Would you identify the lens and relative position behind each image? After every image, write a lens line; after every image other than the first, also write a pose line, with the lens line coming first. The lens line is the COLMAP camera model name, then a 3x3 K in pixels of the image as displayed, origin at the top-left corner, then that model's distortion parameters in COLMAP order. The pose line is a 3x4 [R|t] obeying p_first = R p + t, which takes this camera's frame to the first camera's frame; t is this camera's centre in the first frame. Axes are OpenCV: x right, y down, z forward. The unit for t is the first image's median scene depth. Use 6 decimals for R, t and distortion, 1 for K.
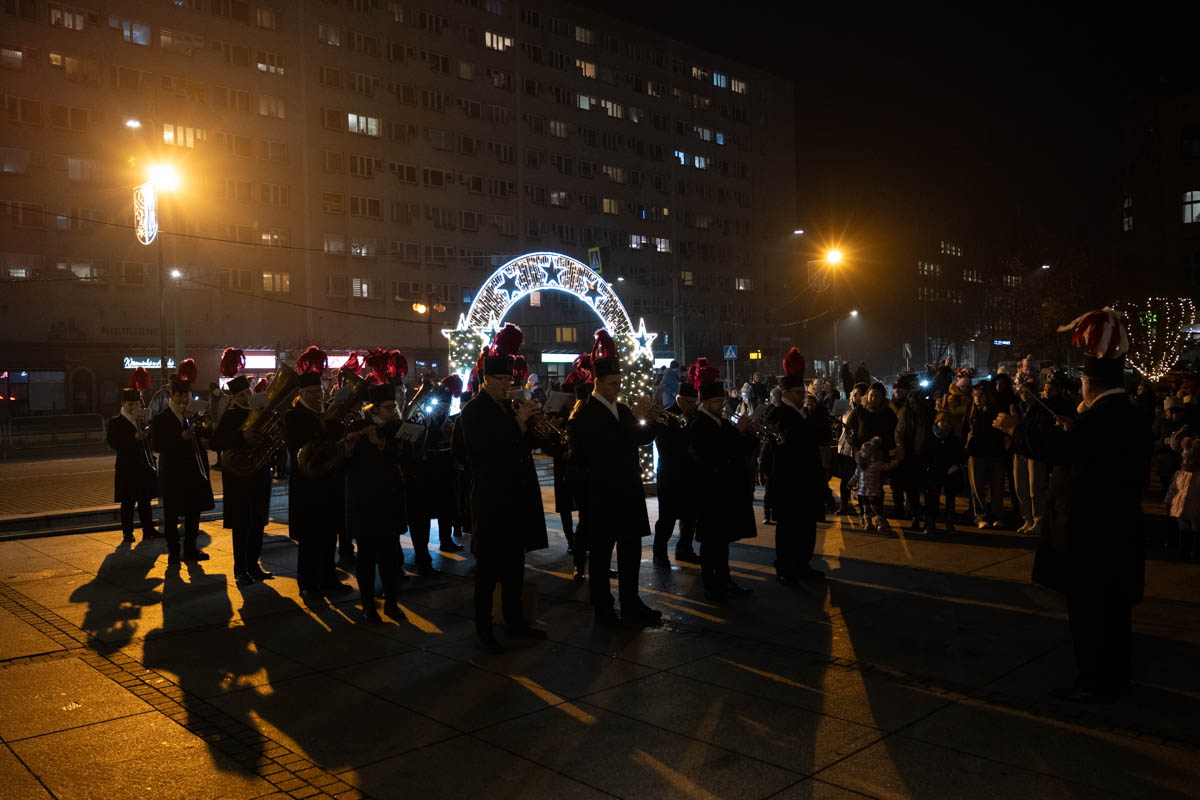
lens RADIAL K [[952.0, 0, 600.0], [0, 952.0, 400.0], [0, 0, 1]] dist [-0.003526, 0.006528]
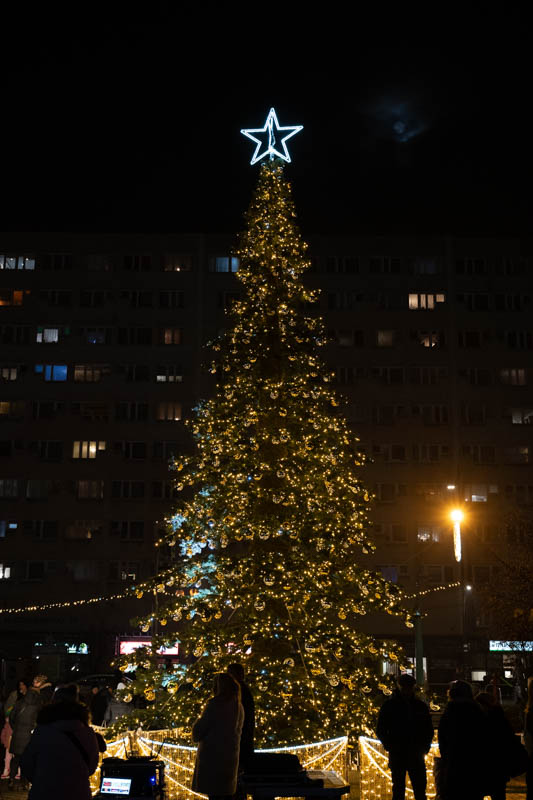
lens RADIAL K [[1104.0, 0, 266.5], [0, 1104.0, 400.0], [0, 0, 1]] dist [0.007965, 0.003720]
pose [[0.726146, -0.145827, -0.671898, 0.640912], [-0.033660, 0.968536, -0.246587, -0.010522], [0.686716, 0.201674, 0.698390, 0.196419]]
